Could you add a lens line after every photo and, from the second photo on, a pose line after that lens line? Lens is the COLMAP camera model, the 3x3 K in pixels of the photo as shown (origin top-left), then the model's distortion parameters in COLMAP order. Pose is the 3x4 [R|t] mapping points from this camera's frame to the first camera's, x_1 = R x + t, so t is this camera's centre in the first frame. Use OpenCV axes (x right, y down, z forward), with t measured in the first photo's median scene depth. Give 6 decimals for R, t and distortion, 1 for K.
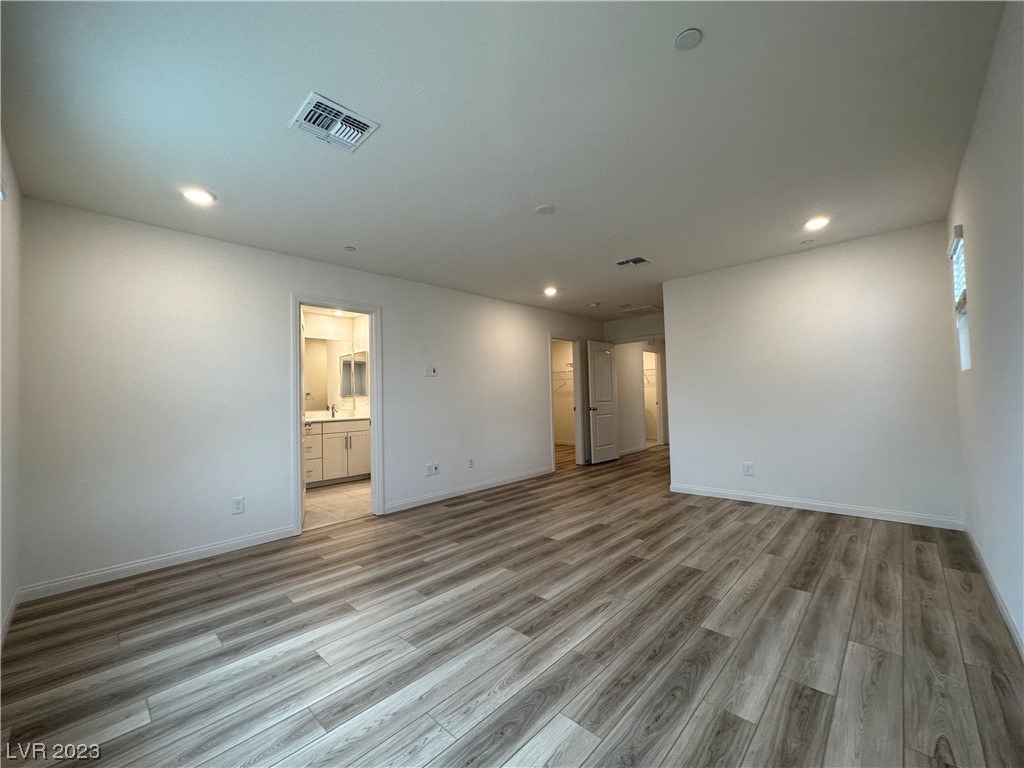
lens RADIAL K [[409.2, 0, 509.4], [0, 409.2, 384.7], [0, 0, 1]] dist [-0.000931, 0.000140]
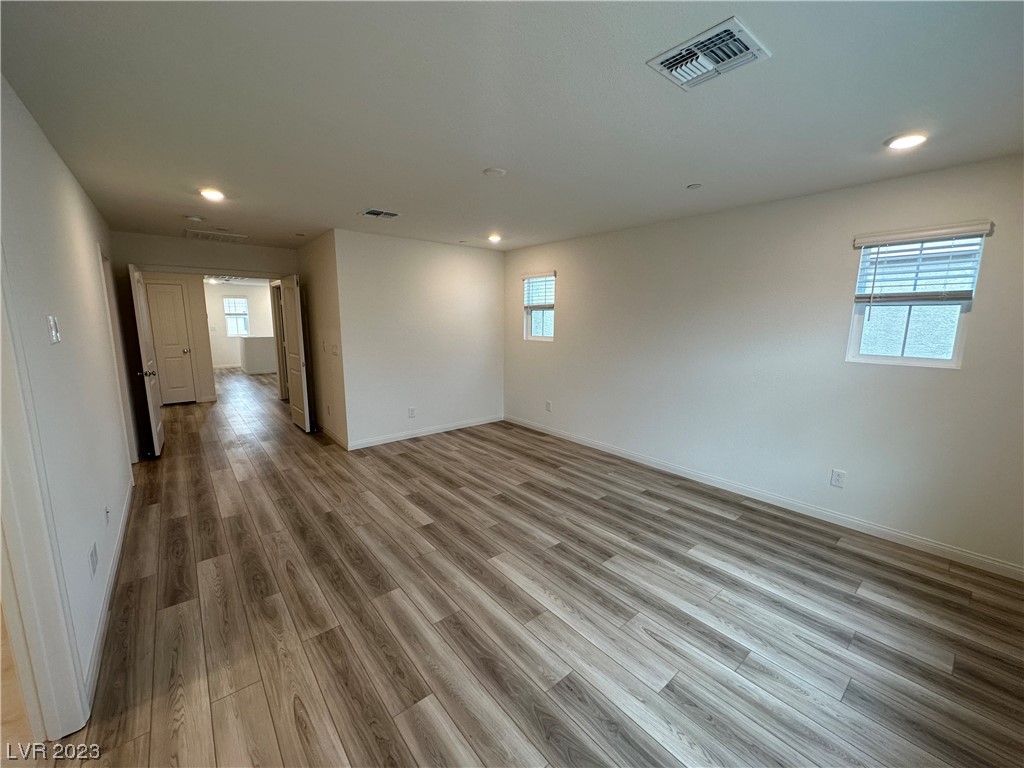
lens RADIAL K [[409.2, 0, 513.5], [0, 409.2, 386.5], [0, 0, 1]] dist [-0.000931, 0.000140]
pose [[0.111377, -0.135422, 0.984508, -1.001478], [-0.042090, 0.989140, 0.140821, -0.099158], [-0.992886, -0.057122, 0.104468, 0.968055]]
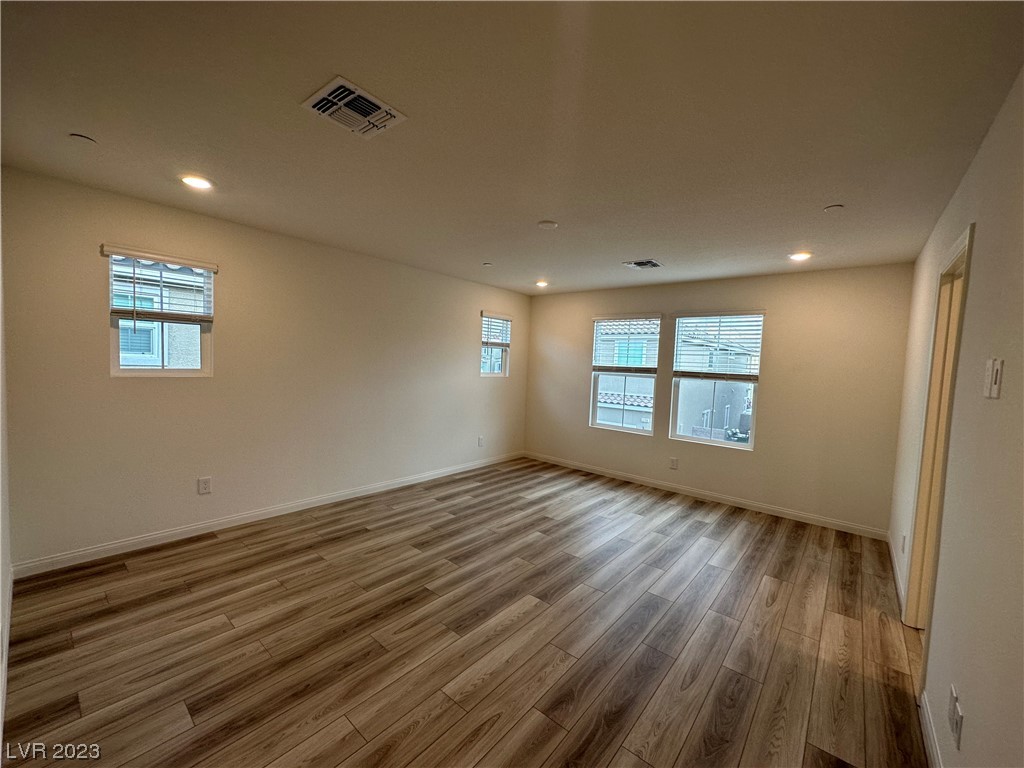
lens RADIAL K [[409.2, 0, 511.2], [0, 409.2, 387.2], [0, 0, 1]] dist [-0.000931, 0.000140]
pose [[-0.997808, -0.010699, -0.065312, 0.275993], [-0.012838, 0.999392, 0.032417, -0.060482], [0.064925, 0.033185, -0.997338, 2.337868]]
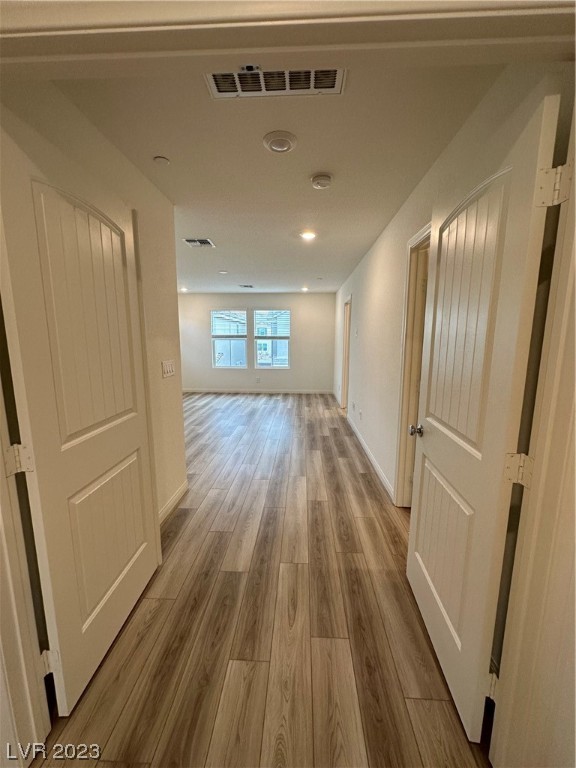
lens RADIAL K [[306.9, 0, 285.5], [0, 306.9, 387.1], [0, 0, 1]] dist [-0.000931, 0.000140]
pose [[-0.756313, 0.129641, -0.641237, 1.172054], [0.038449, 0.987283, 0.154253, -0.042514], [0.653080, 0.092009, -0.751679, 2.994518]]
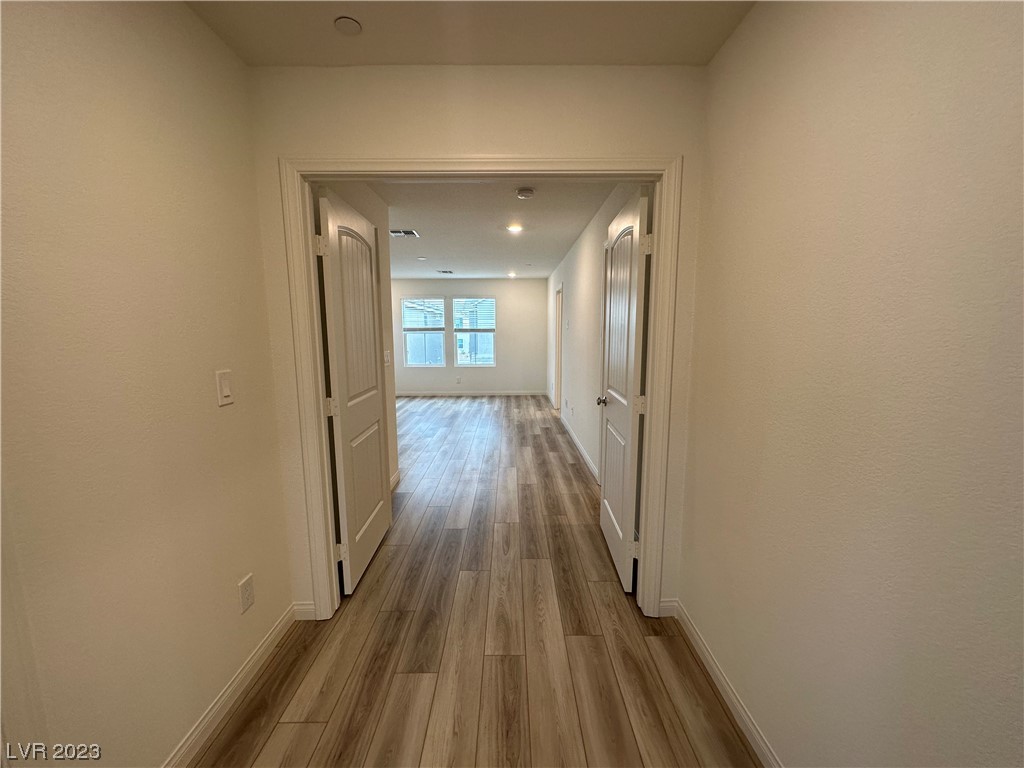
lens RADIAL K [[409.2, 0, 511.5], [0, 409.2, 392.4], [0, 0, 1]] dist [-0.000931, 0.000140]
pose [[-0.716236, 0.134008, -0.684871, 1.477750], [0.045119, 0.988229, 0.146180, -0.035625], [0.696398, 0.073798, -0.713851, 3.305636]]
